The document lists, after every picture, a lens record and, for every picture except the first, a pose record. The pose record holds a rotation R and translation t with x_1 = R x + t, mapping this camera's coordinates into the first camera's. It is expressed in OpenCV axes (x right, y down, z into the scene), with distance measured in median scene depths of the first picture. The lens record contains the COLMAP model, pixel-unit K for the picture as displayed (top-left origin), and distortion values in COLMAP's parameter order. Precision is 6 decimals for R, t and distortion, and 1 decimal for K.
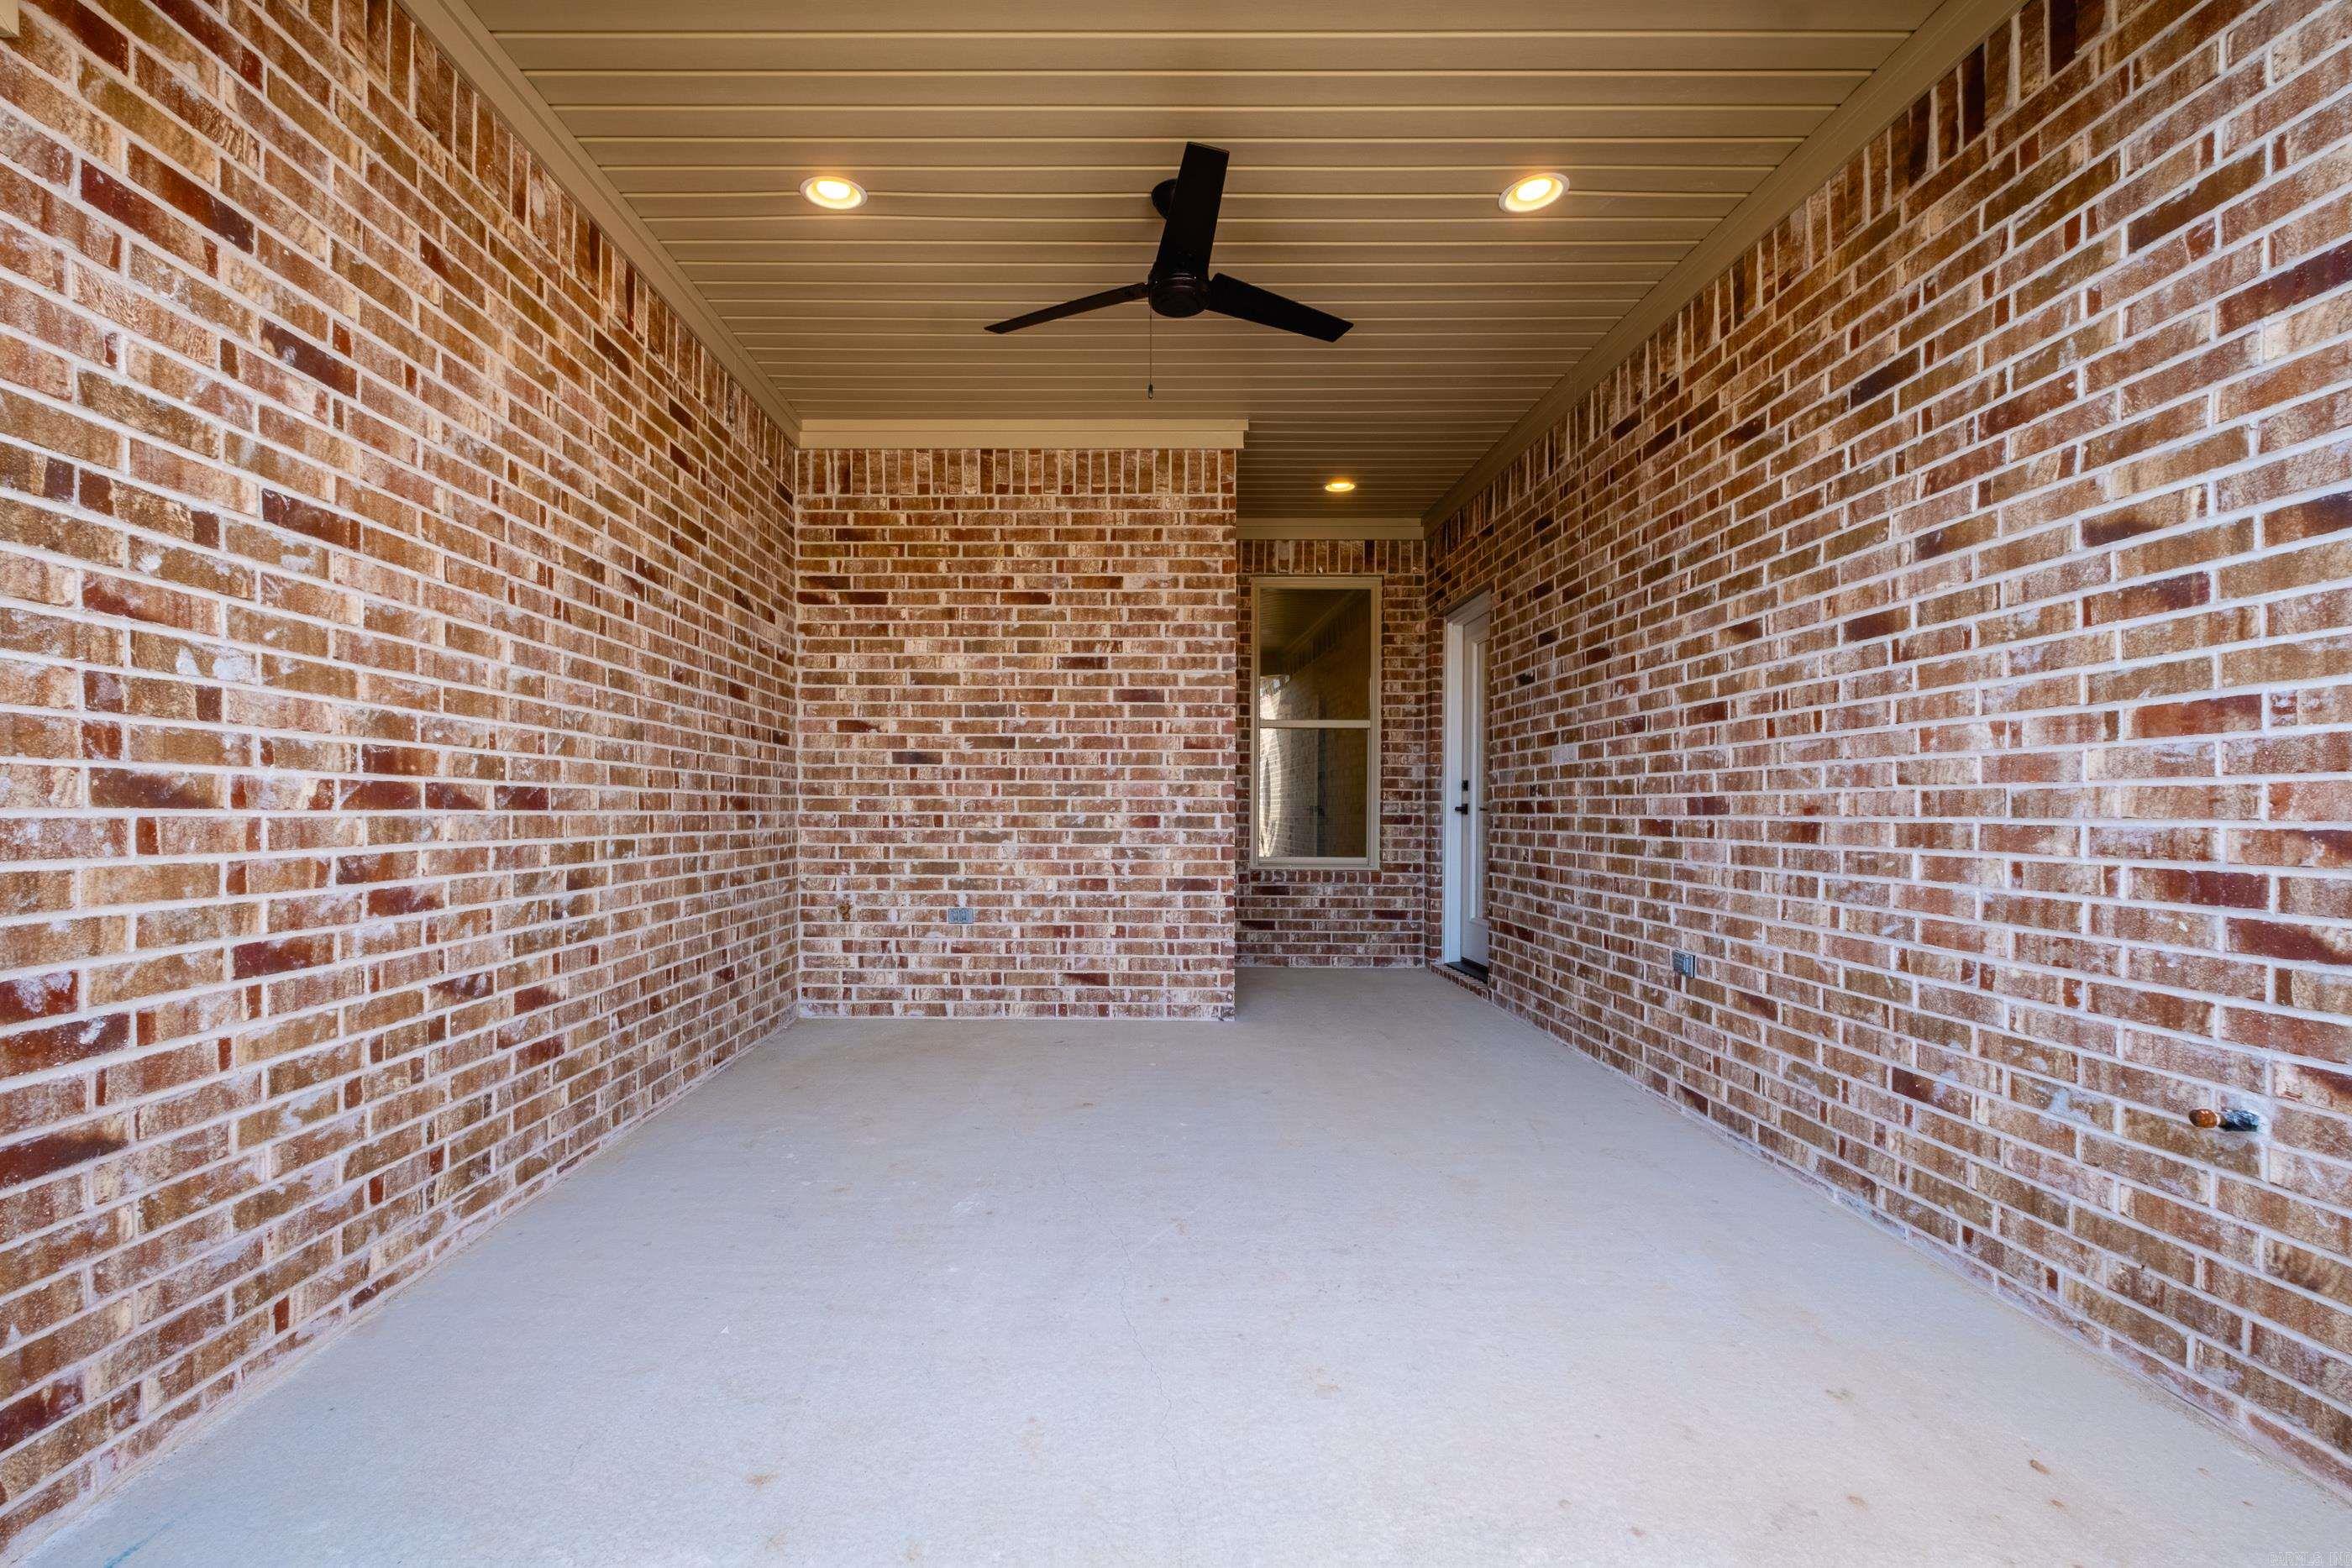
lens RADIAL K [[1023.8, 0, 1111.1], [0, 1023.8, 807.3], [0, 0, 1]] dist [0.009321, -0.005988]
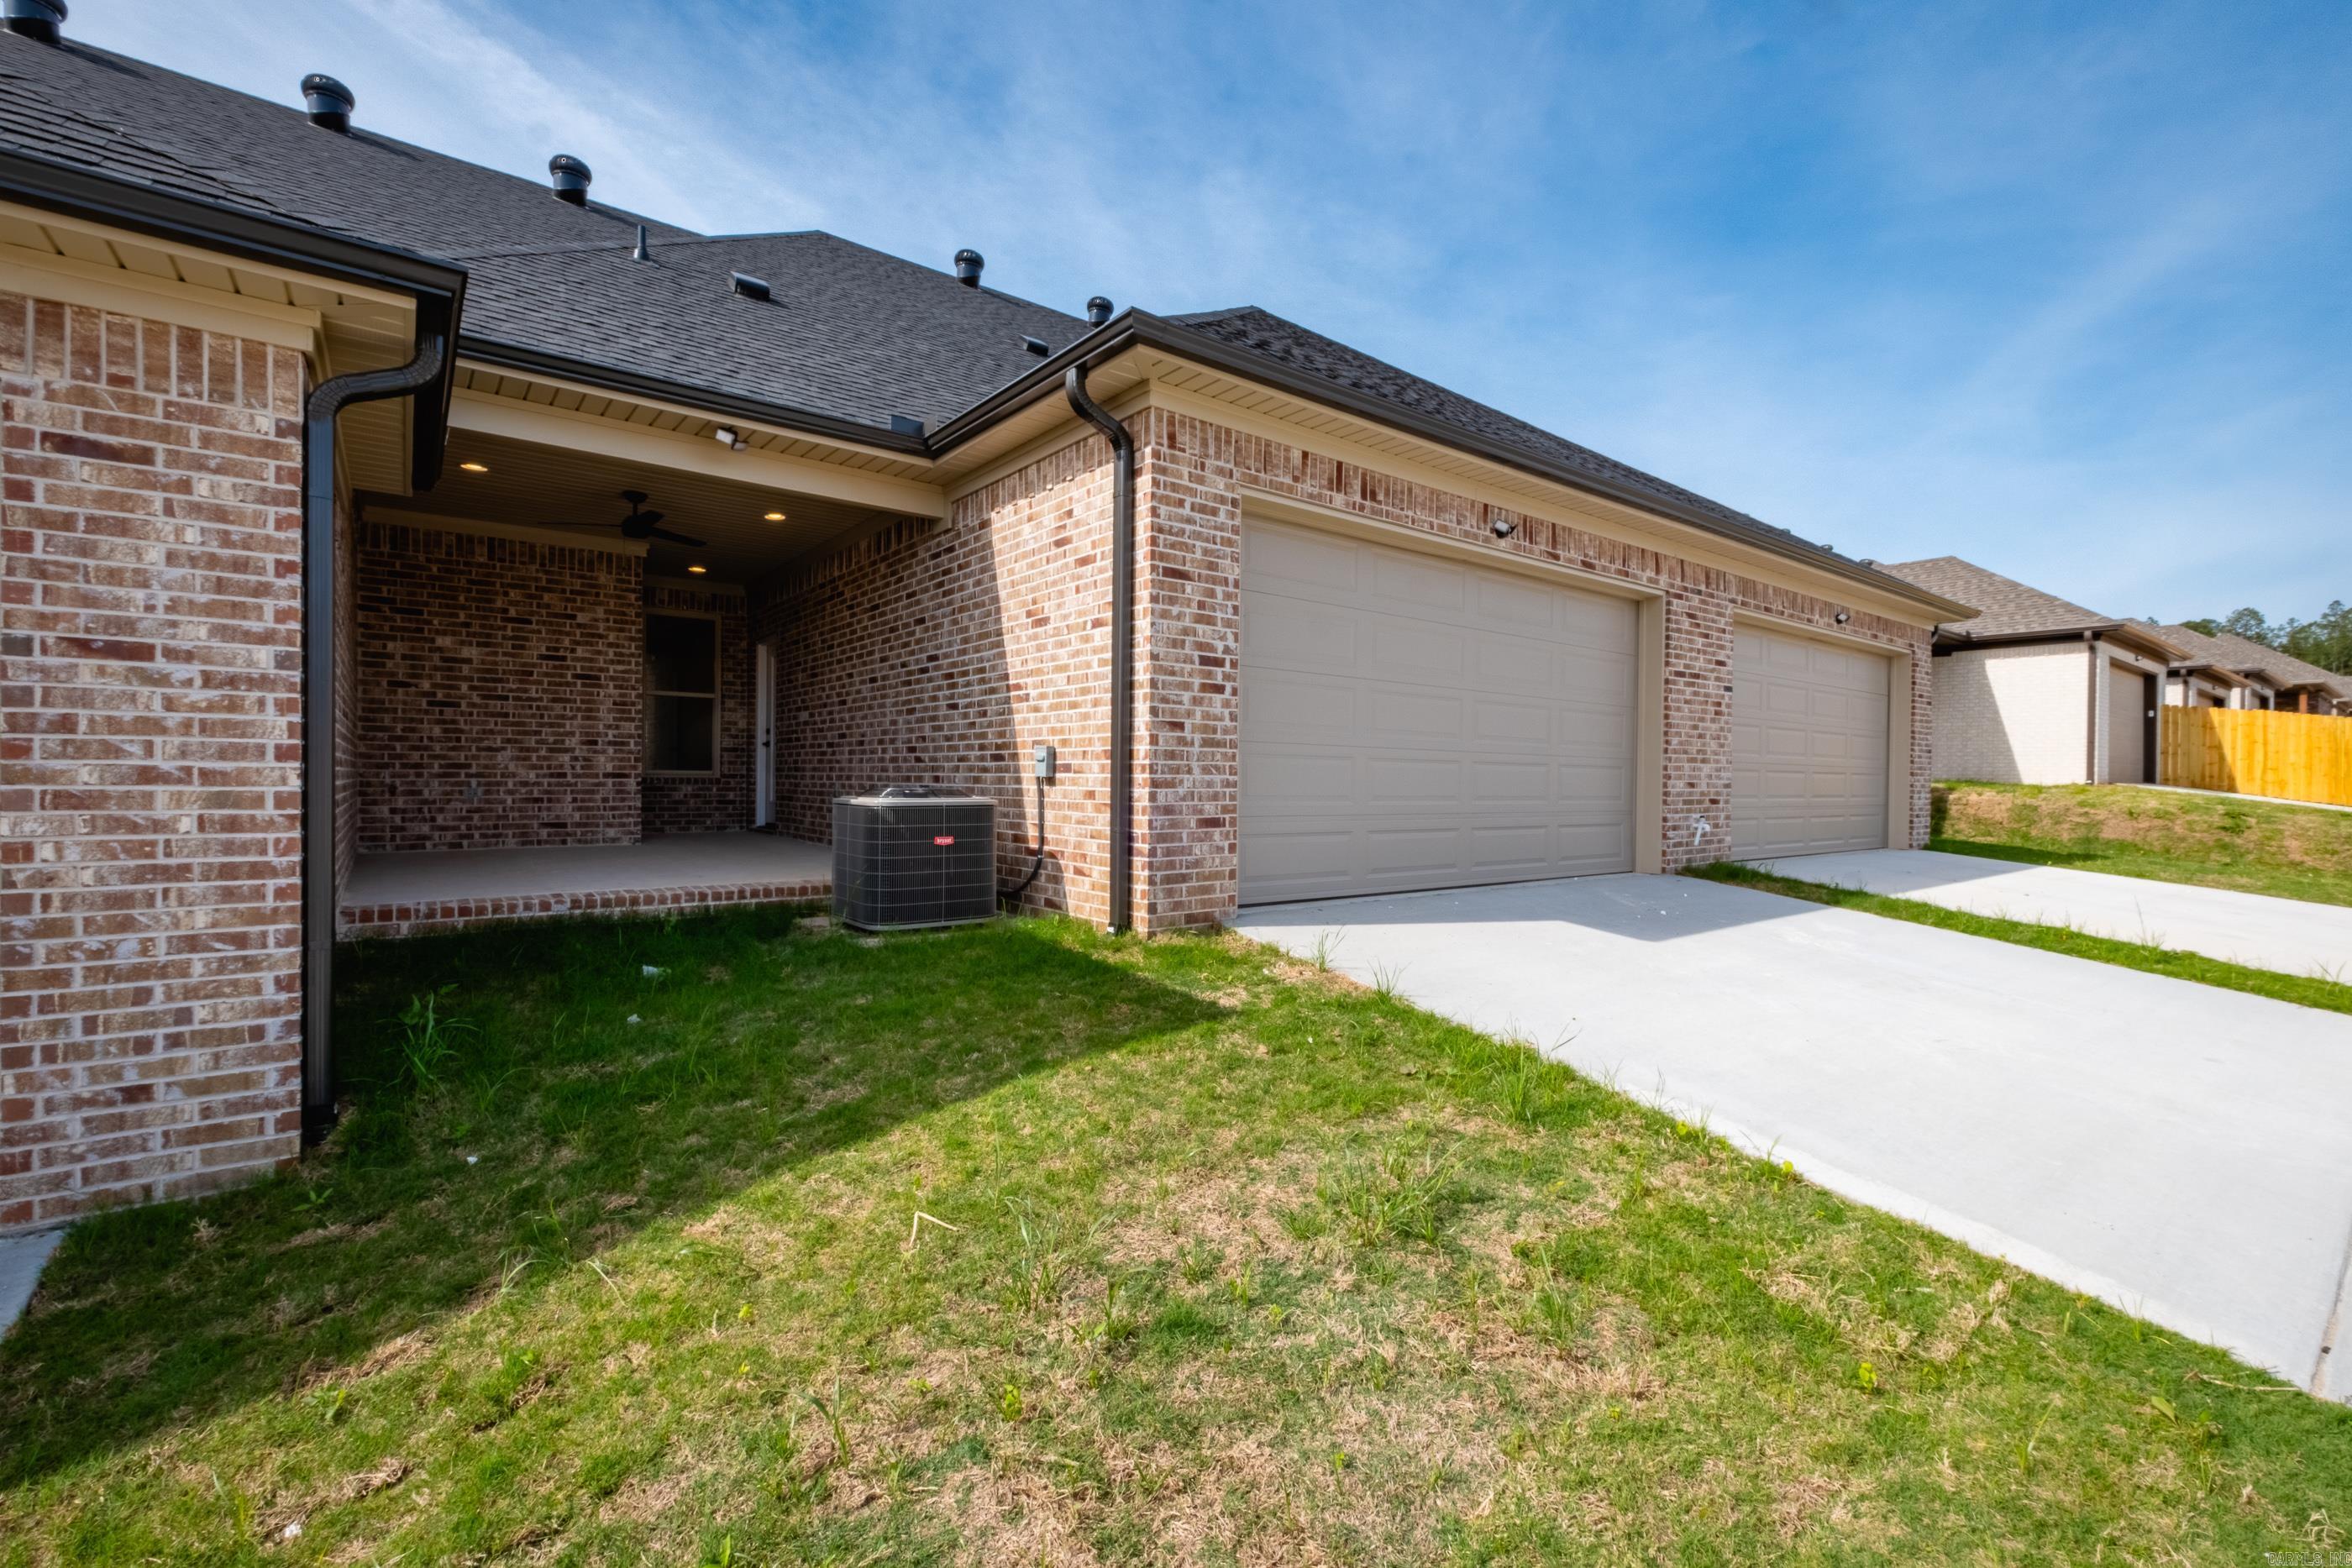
lens RADIAL K [[1023.8, 0, 1166.7], [0, 1023.8, 785.7], [0, 0, 1]] dist [0.009321, -0.005988]
pose [[0.789876, -0.002606, 0.613262, -0.292856], [-0.006371, 0.999902, 0.012454, 0.064076], [-0.613234, -0.013744, 0.789782, -1.188469]]
